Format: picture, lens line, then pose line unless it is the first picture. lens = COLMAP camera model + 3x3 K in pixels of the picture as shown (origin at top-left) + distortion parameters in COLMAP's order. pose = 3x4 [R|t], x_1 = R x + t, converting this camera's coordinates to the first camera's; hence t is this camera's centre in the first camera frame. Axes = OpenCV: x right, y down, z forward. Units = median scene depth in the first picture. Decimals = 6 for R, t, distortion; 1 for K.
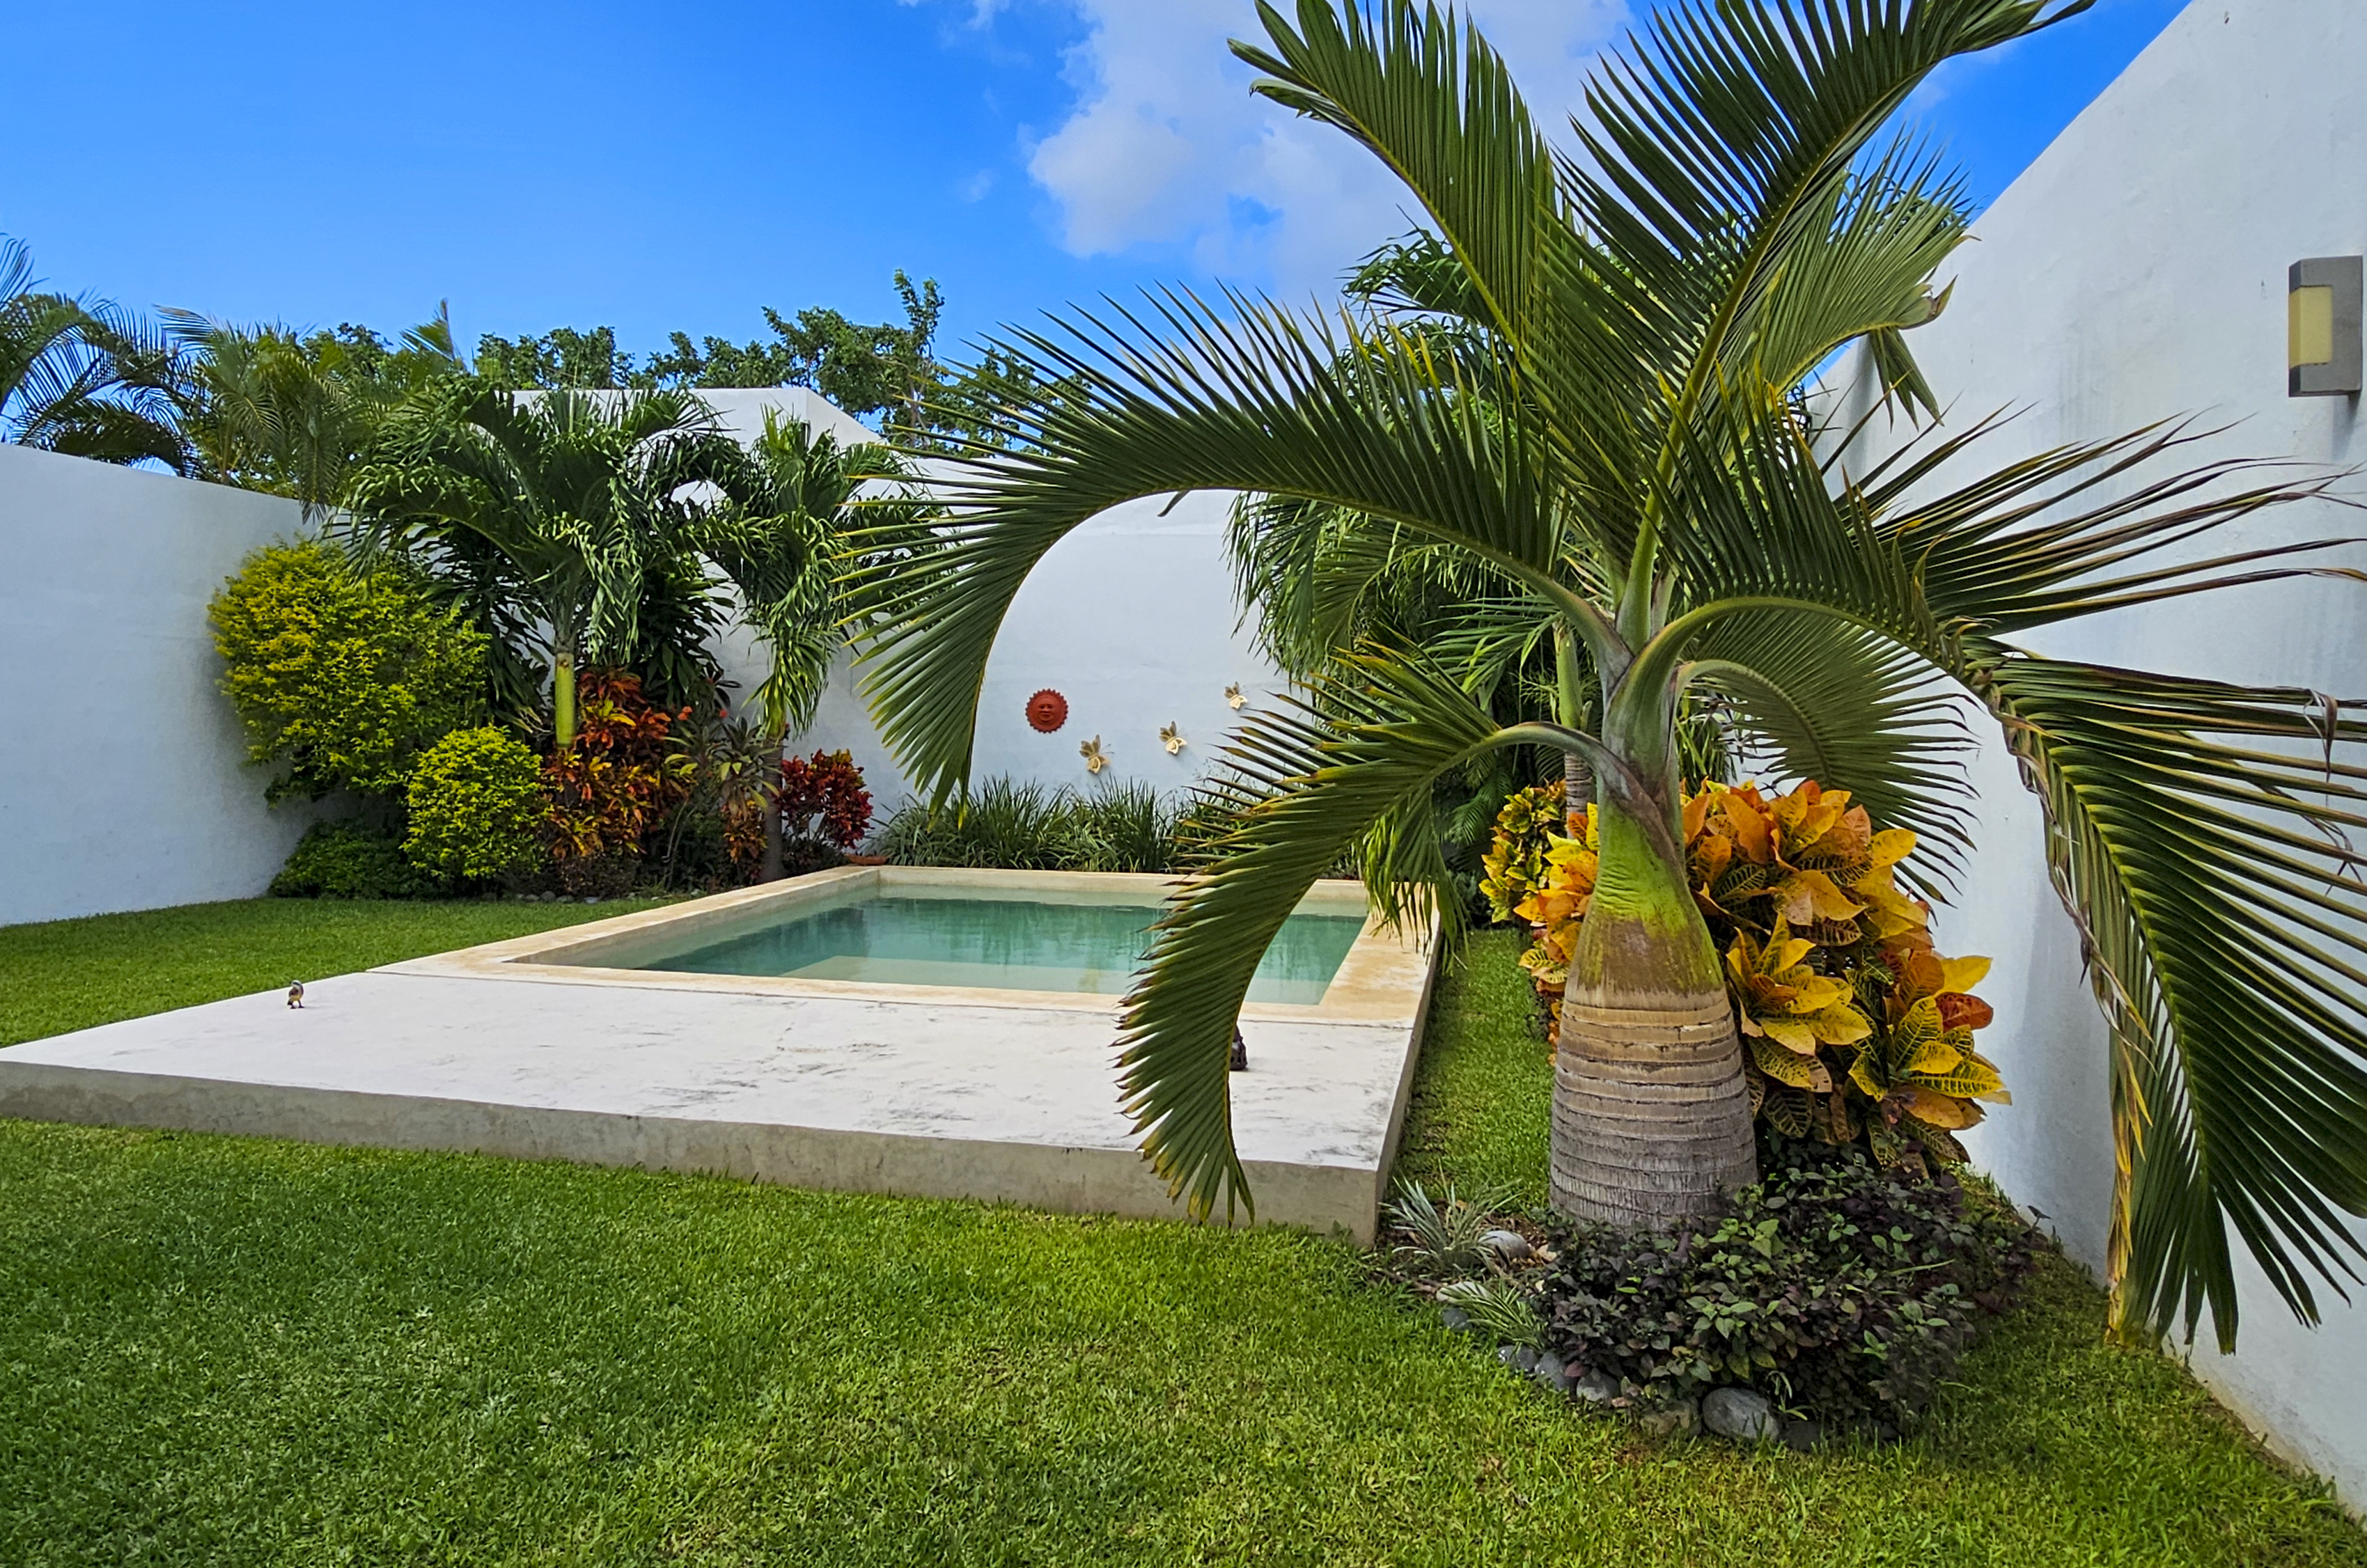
lens RADIAL K [[1517.5, 0, 1171.8], [0, 1517.5, 771.6], [0, 0, 1]] dist [0.011232, -0.002551]
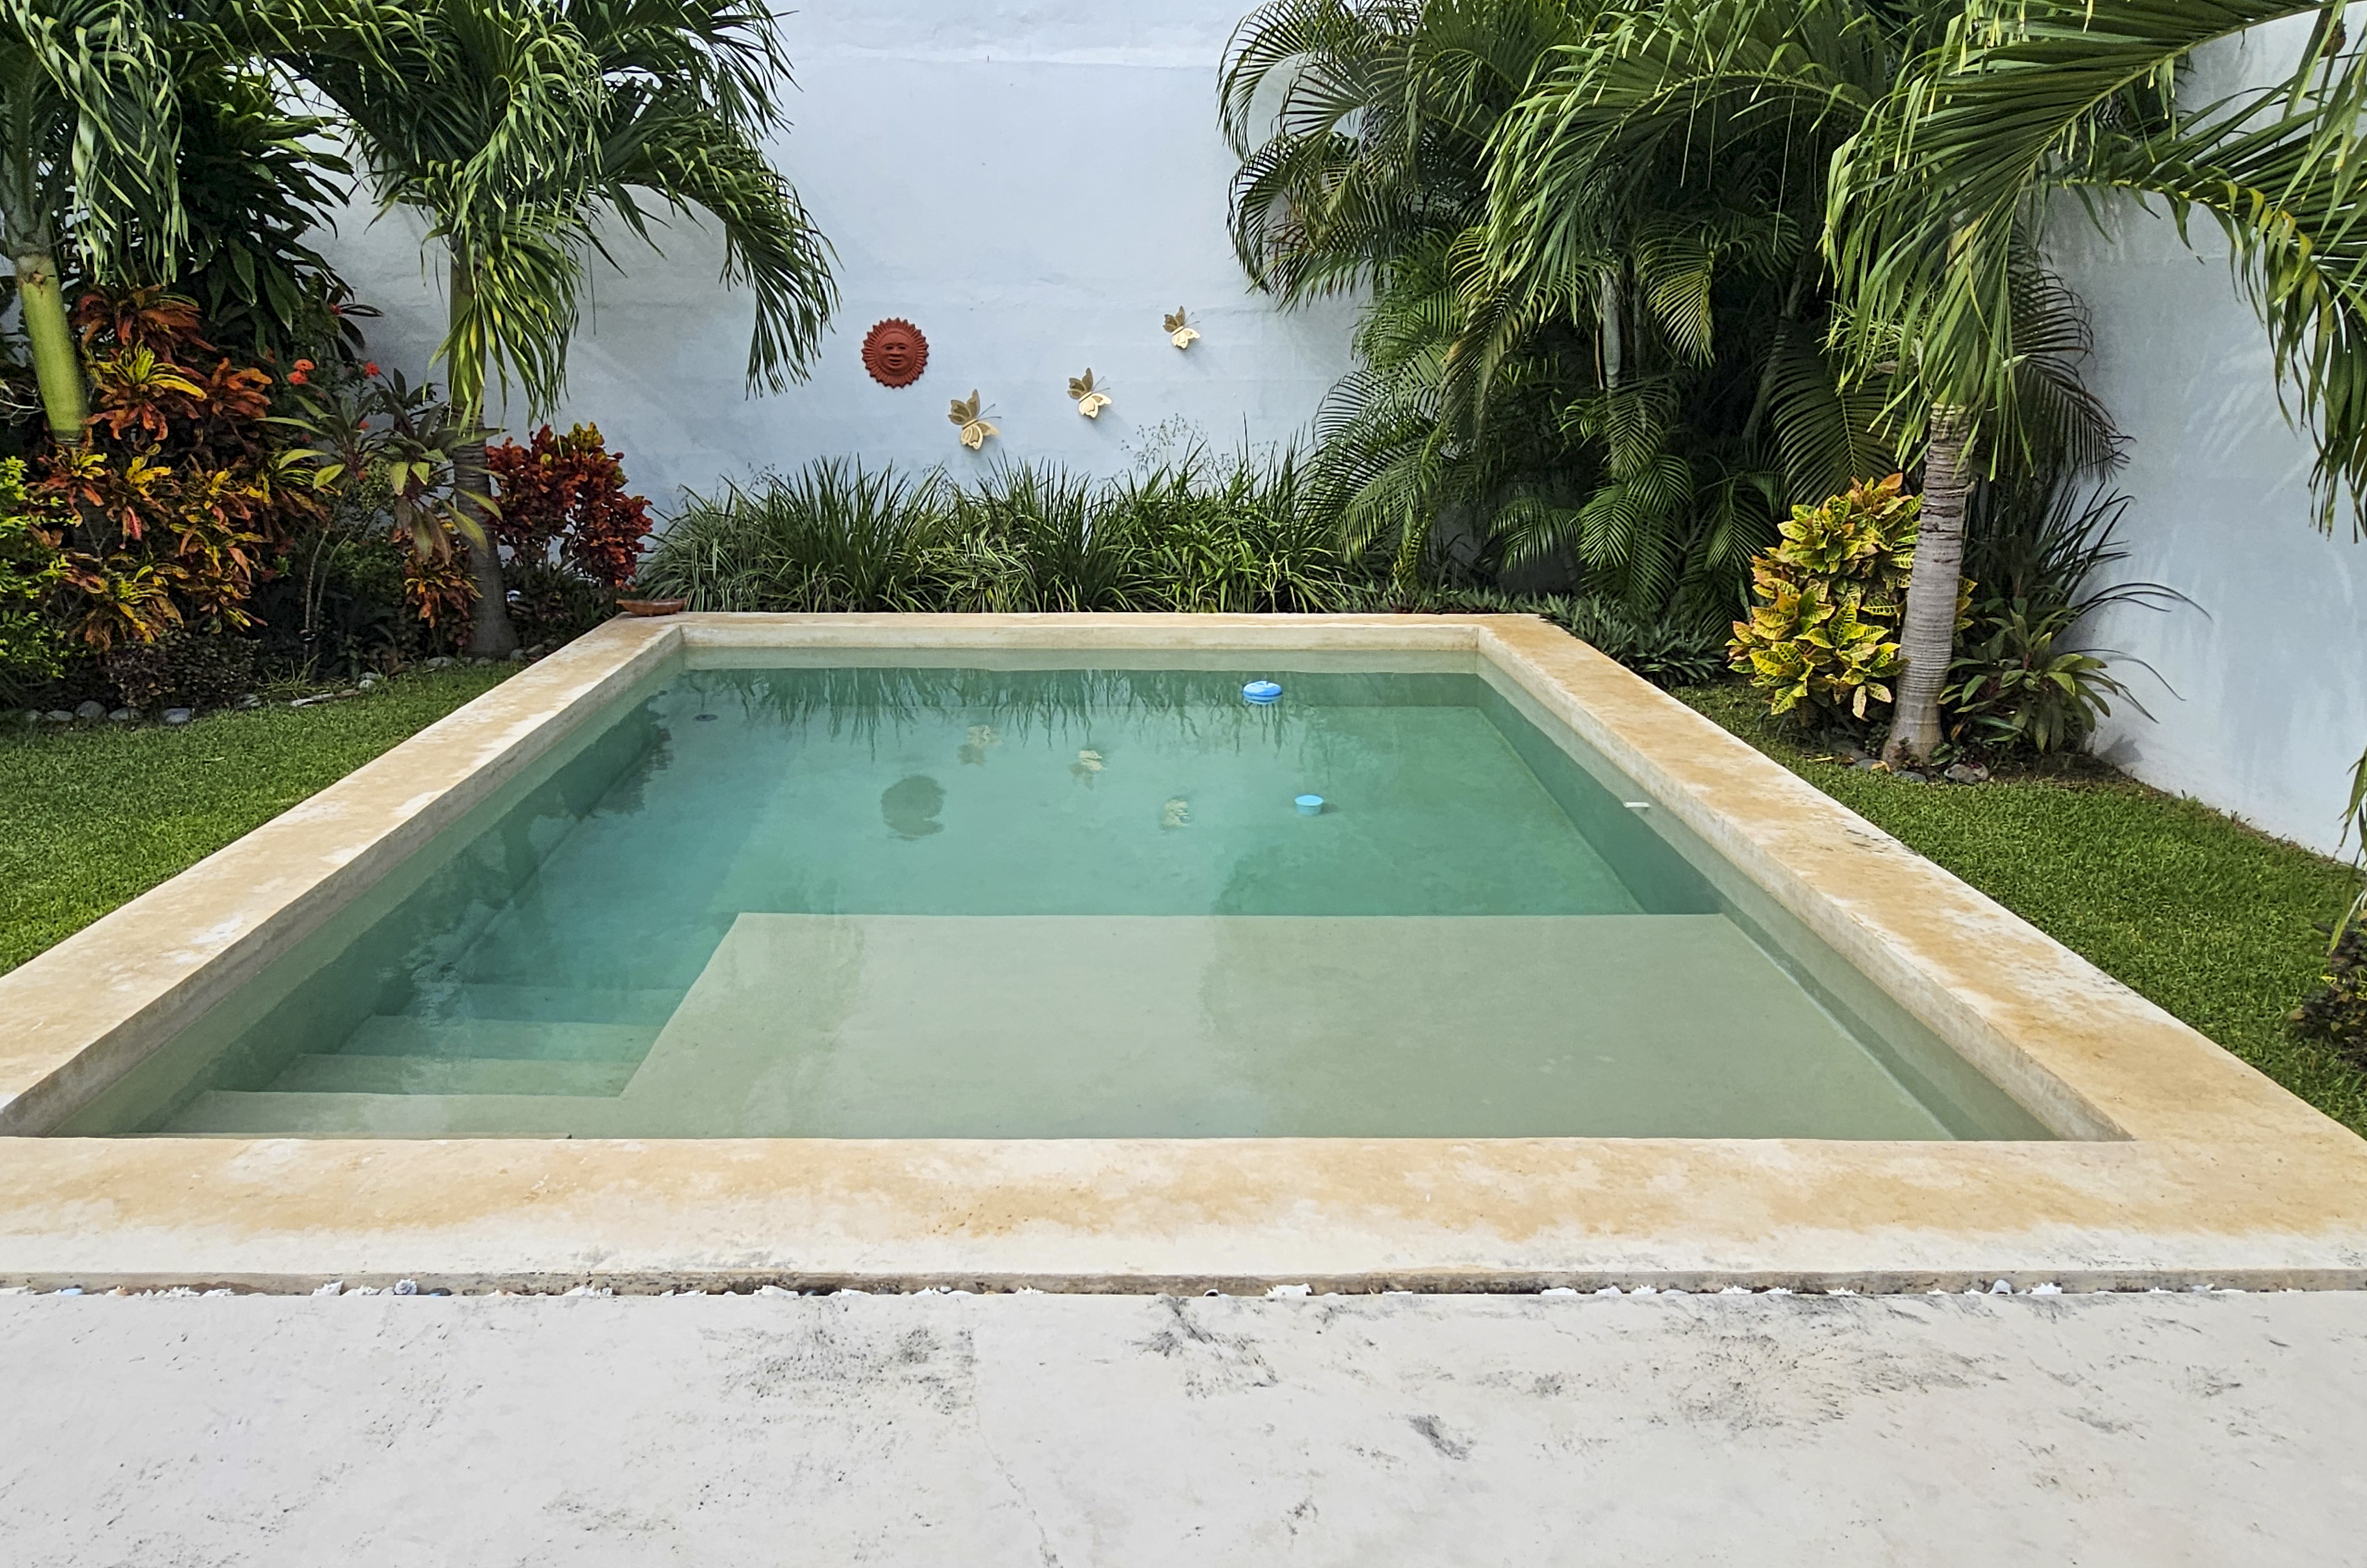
lens RADIAL K [[1517.5, 0, 1181.3], [0, 1517.5, 787.5], [0, 0, 1]] dist [0.011232, -0.002551]
pose [[0.973787, -0.070447, 0.216277, -0.134362], [0.012070, 0.965494, 0.260144, -0.032055], [-0.227140, -0.250714, 0.941036, 0.353028]]
